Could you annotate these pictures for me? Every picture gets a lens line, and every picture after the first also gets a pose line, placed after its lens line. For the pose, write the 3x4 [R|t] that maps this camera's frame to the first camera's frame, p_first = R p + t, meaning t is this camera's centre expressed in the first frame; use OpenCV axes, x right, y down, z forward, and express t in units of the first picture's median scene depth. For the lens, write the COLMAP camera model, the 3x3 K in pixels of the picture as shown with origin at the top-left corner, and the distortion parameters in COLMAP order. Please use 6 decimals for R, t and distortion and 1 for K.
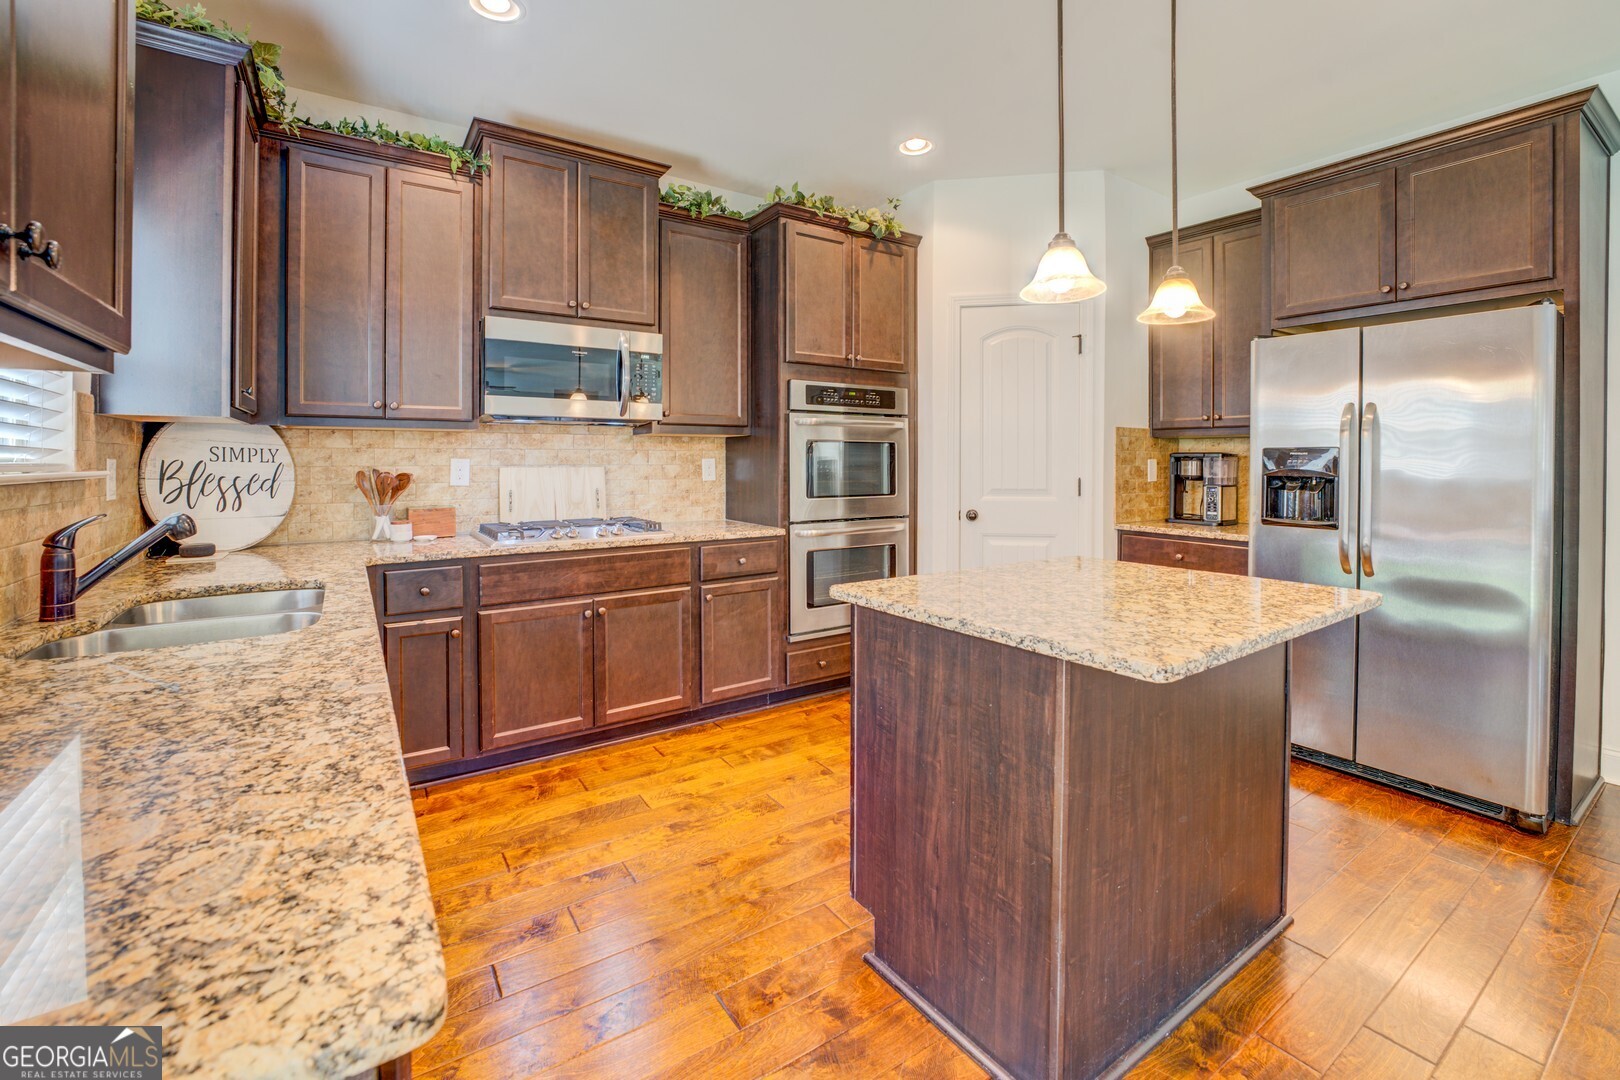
lens RADIAL K [[675.5, 0, 811.7], [0, 675.5, 472.5], [0, 0, 1]] dist [-0.027598, 0.002021]
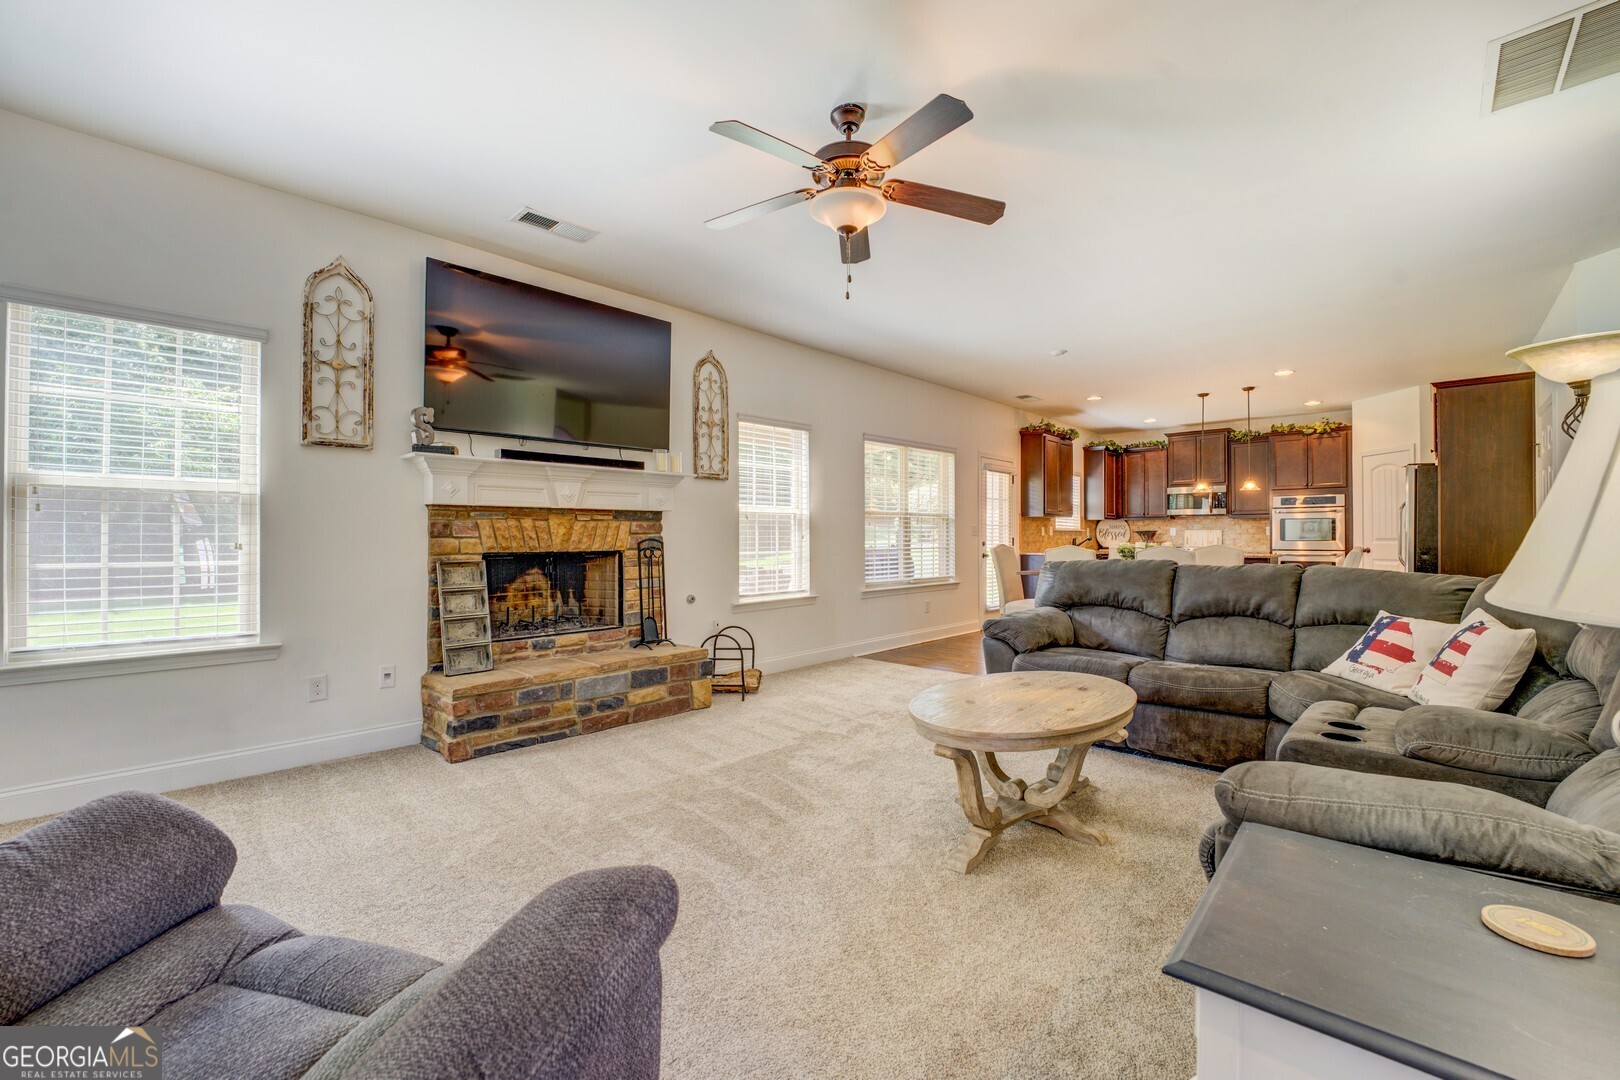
lens RADIAL K [[675.5, 0, 812.7], [0, 675.5, 524.6], [0, 0, 1]] dist [-0.027598, 0.002021]
pose [[0.221137, -0.018877, -0.975060, 2.512328], [-0.016587, 0.999595, -0.023113, 0.075843], [0.975102, 0.021285, 0.220734, -1.602222]]
